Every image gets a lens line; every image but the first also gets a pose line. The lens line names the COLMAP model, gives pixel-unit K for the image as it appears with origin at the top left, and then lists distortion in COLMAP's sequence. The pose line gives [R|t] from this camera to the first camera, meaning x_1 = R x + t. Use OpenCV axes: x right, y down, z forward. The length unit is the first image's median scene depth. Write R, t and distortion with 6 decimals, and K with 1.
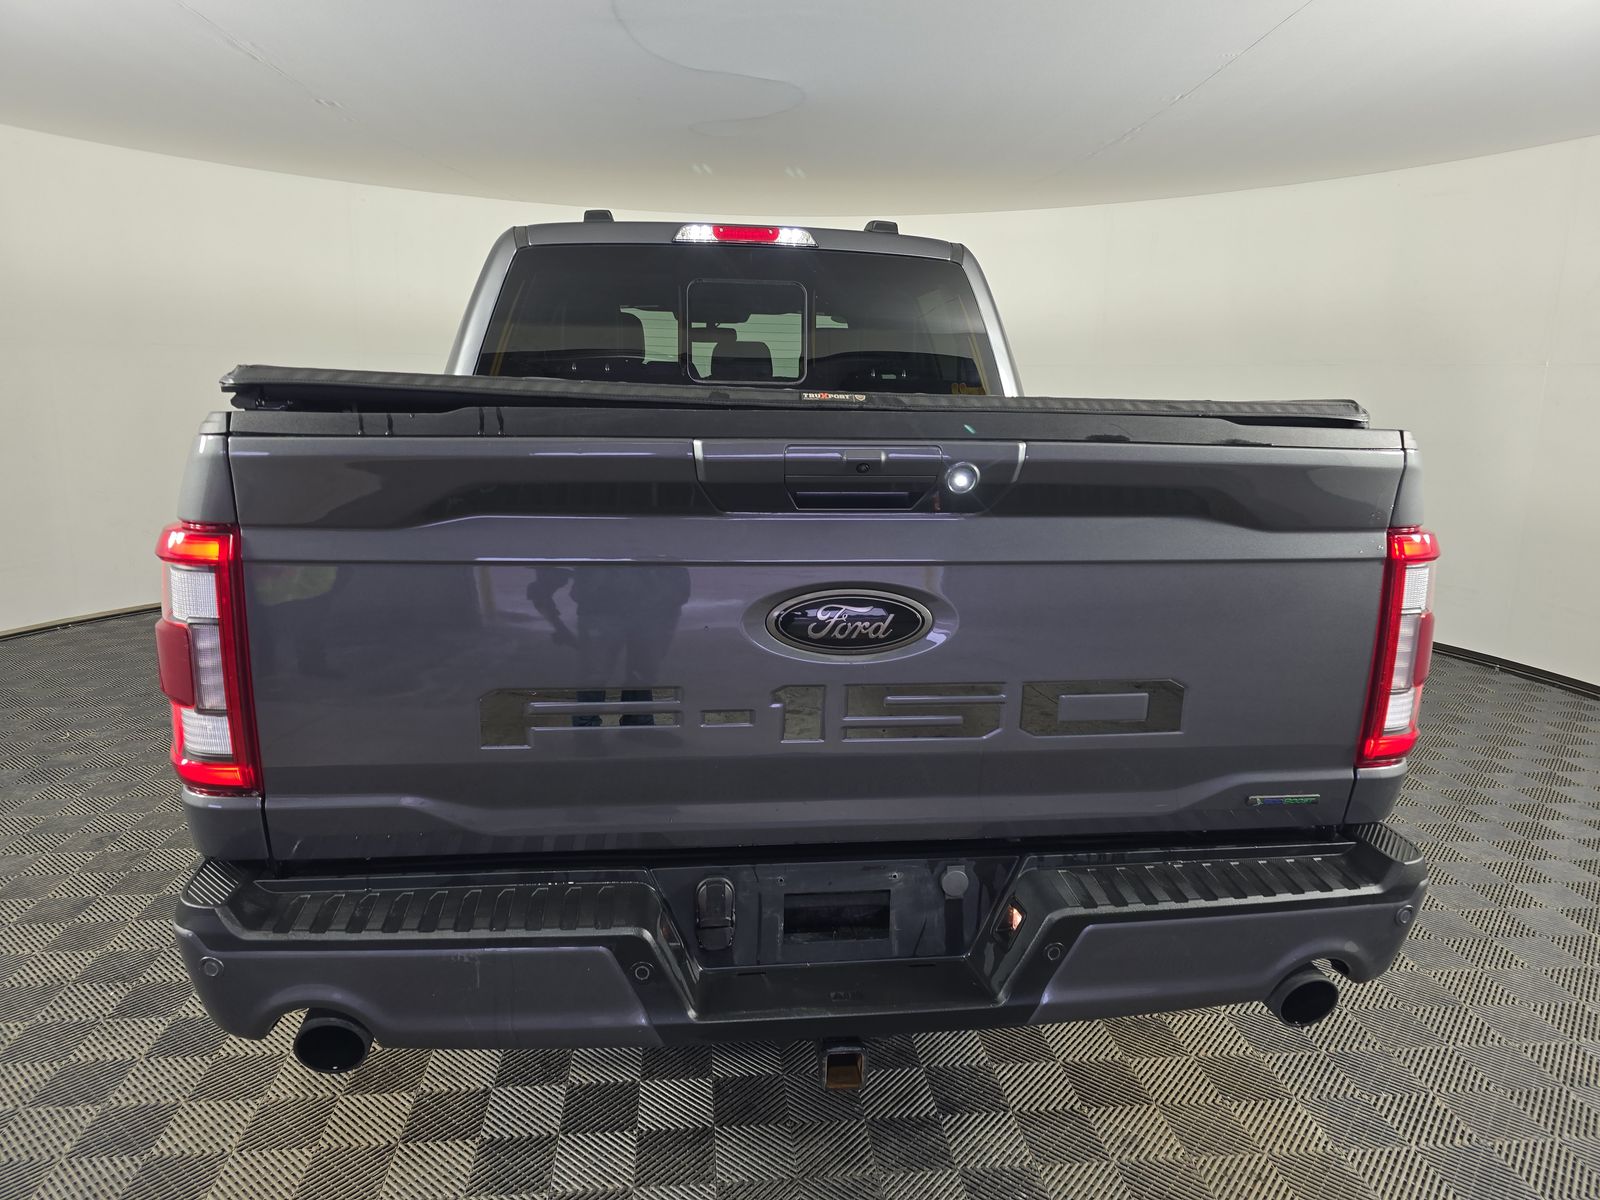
lens RADIAL K [[1074.8, 0, 796.5], [0, 1074.8, 593.8], [0, 0, 1]] dist [0.050960, -0.043810]
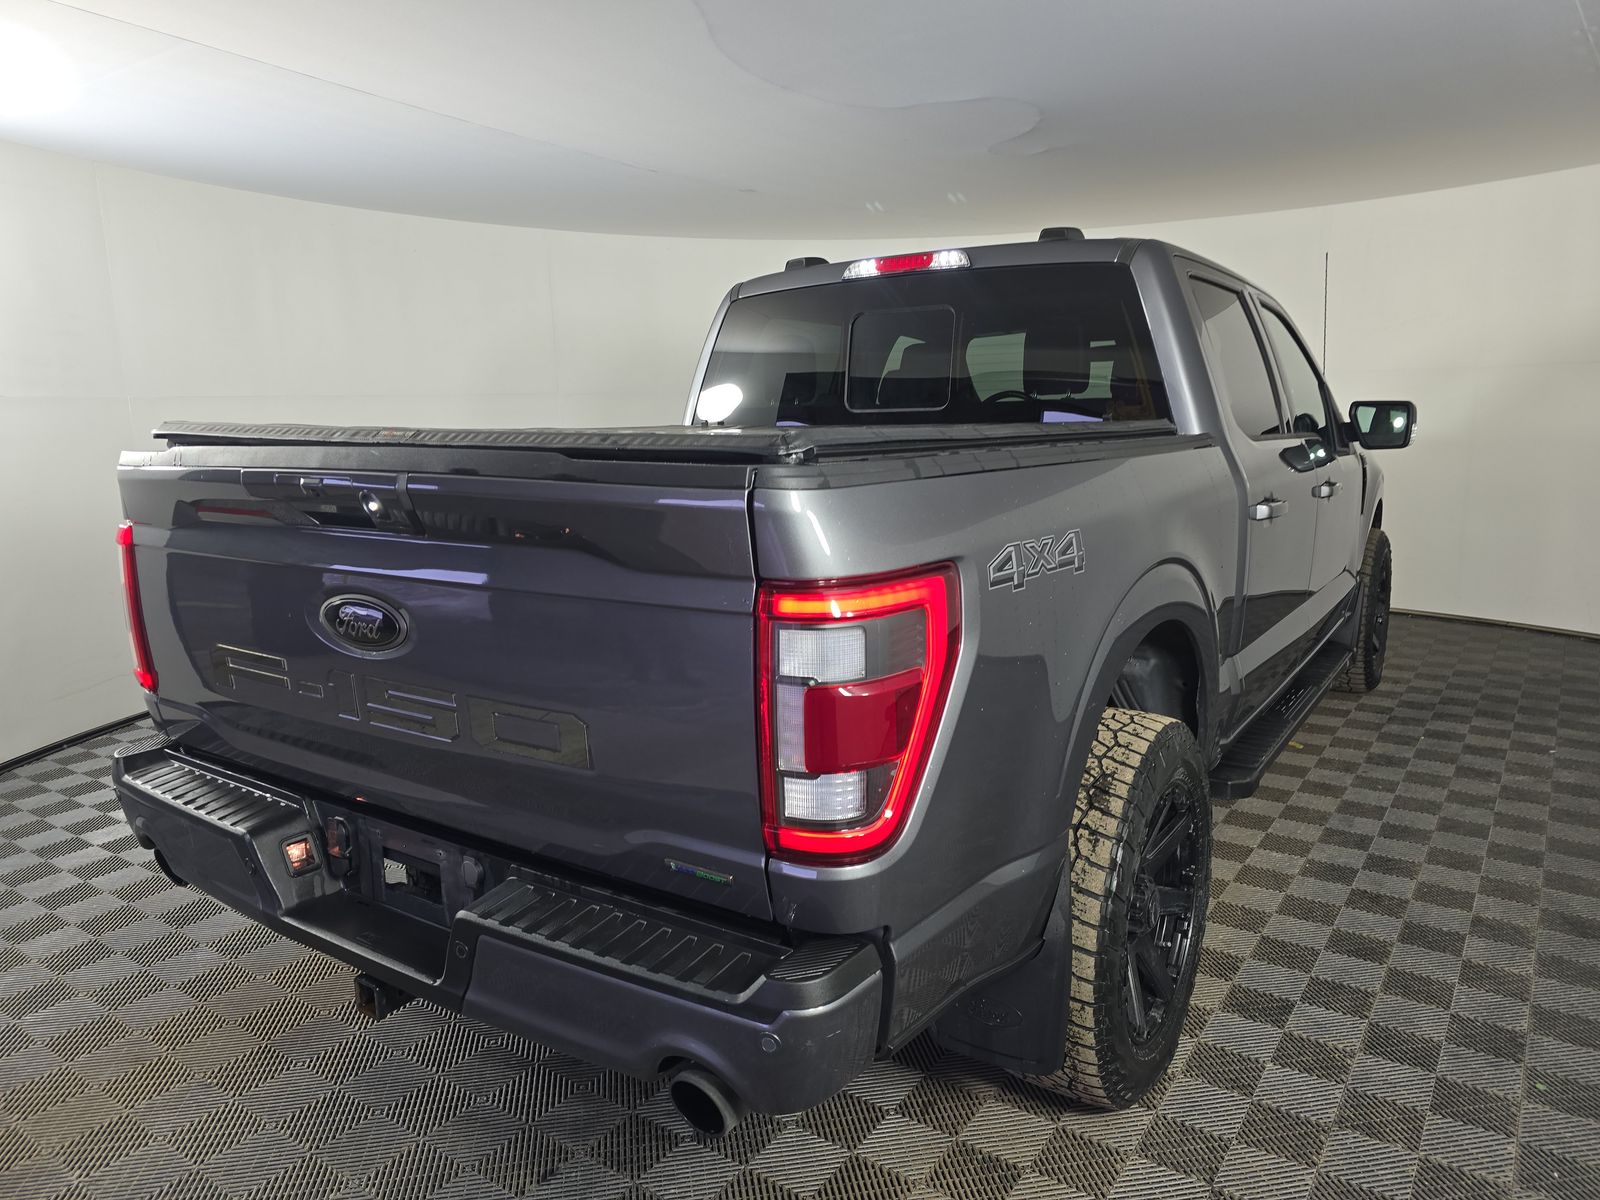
lens RADIAL K [[1074.8, 0, 796.5], [0, 1074.8, 593.8], [0, 0, 1]] dist [0.050960, -0.043810]
pose [[0.749562, 0.080724, -0.656993, 0.567773], [-0.093572, 0.995491, 0.015559, -0.032752], [0.655287, 0.049814, 0.753736, 0.192820]]
